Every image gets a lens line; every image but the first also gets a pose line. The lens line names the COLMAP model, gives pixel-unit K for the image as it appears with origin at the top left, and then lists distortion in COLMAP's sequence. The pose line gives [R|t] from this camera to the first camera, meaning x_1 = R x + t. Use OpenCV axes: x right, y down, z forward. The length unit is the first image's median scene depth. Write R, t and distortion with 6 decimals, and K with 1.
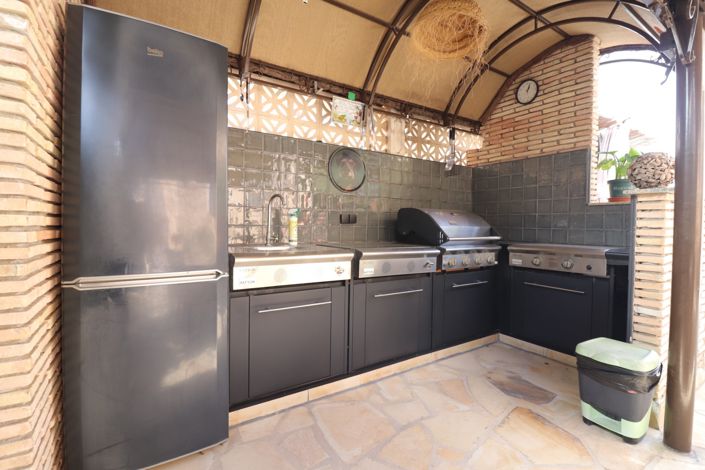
lens RADIAL K [[330.3, 0, 351.7], [0, 330.3, 232.8], [0, 0, 1]] dist [-0.008395, -0.004708]
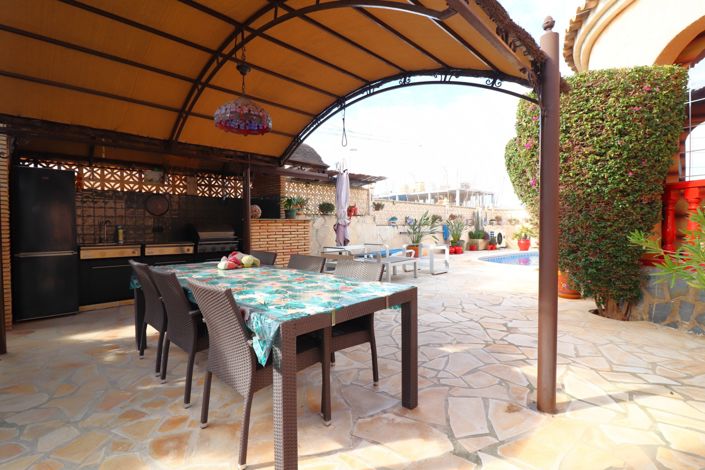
lens RADIAL K [[330.3, 0, 349.6], [0, 330.3, 236.2], [0, 0, 1]] dist [-0.008395, -0.004708]
pose [[0.978663, -0.019418, 0.204550, 1.014307], [0.017576, 0.999787, 0.010820, -0.003667], [-0.204717, -0.006994, 0.978796, -1.685144]]
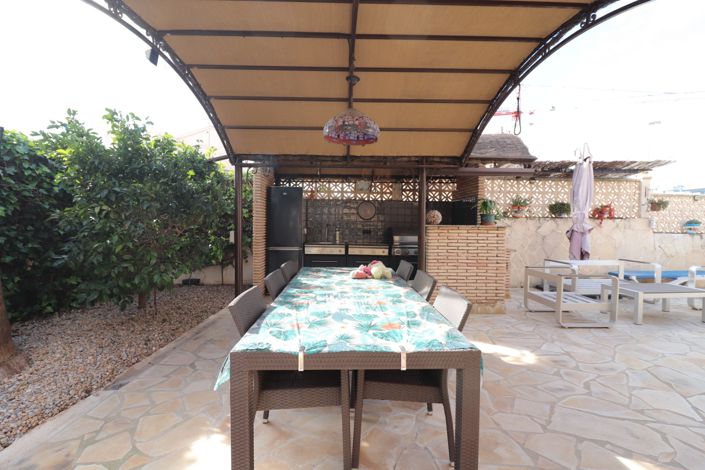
lens RADIAL K [[330.3, 0, 341.6], [0, 330.3, 234.9], [0, 0, 1]] dist [-0.008395, -0.004708]
pose [[0.844192, 0.020832, -0.535635, 1.513783], [-0.017629, 0.999783, 0.011099, -0.061634], [0.535750, 0.000073, 0.844376, -1.446353]]
